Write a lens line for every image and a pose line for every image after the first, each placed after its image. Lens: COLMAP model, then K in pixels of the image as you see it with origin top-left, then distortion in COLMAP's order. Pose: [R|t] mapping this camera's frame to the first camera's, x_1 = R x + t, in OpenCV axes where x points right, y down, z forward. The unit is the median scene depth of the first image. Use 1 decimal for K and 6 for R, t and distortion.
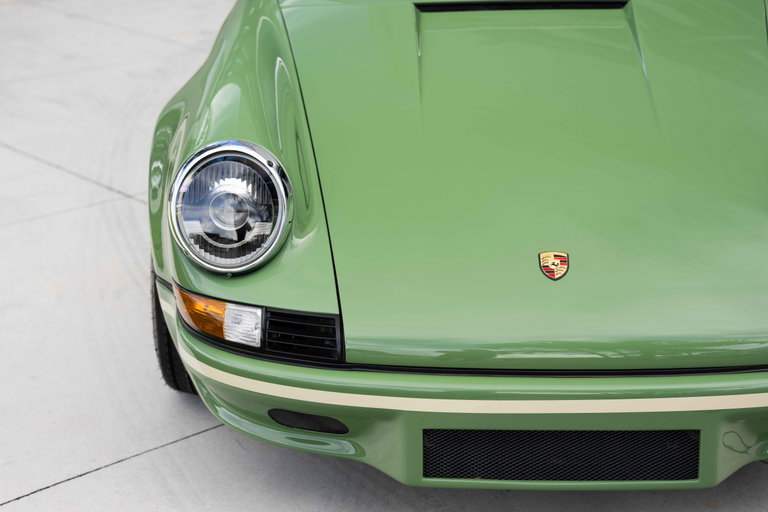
lens RADIAL K [[1454.3, 0, 384.9], [0, 1454.3, 258.5], [0, 0, 1]] dist [0.261822, 0.000000]
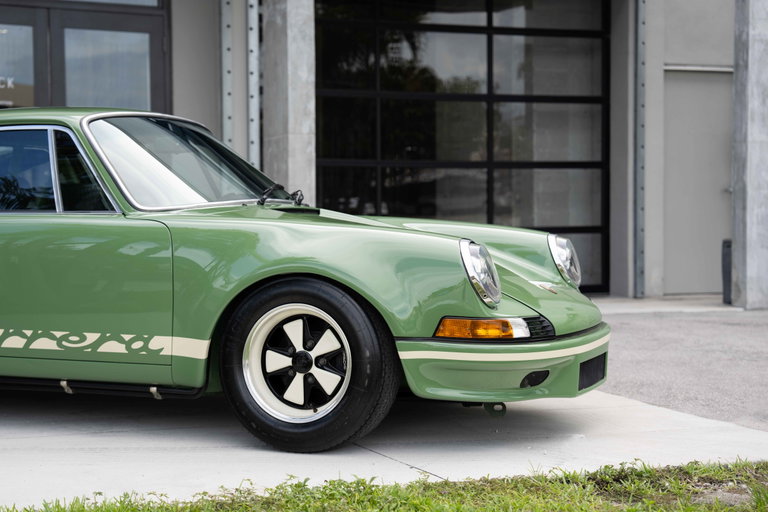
lens RADIAL K [[1414.5, 0, 384.6], [0, 1414.5, 257.4], [0, 0, 1]] dist [0.258442, 0.000000]
pose [[0.329439, -0.015906, 0.944043, -1.796742], [0.309628, 0.946387, -0.092104, 0.071093], [-0.891964, 0.322645, 0.316702, 0.549539]]
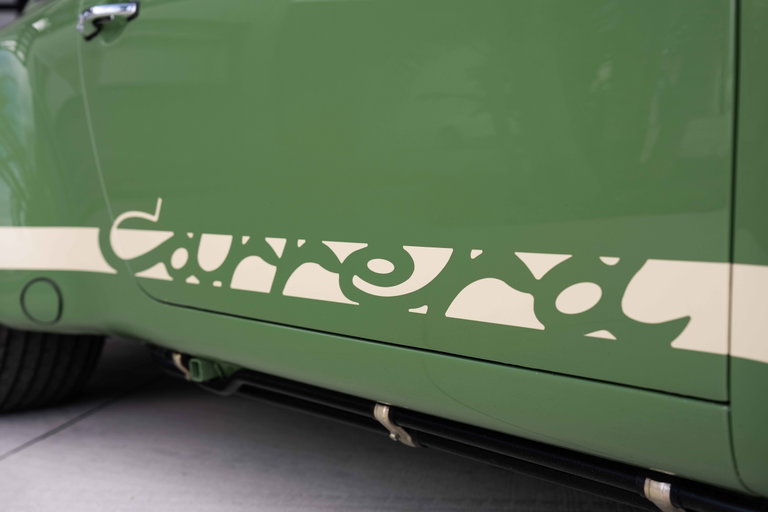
lens RADIAL K [[1058.2, 0, 385.4], [0, 1058.2, 257.3], [0, 0, 1]] dist [0.153785, 0.000000]
pose [[0.762799, -0.034045, 0.645739, -0.404545], [0.220427, 0.952492, -0.210169, -0.048936], [-0.607906, 0.302655, 0.734064, 1.256908]]
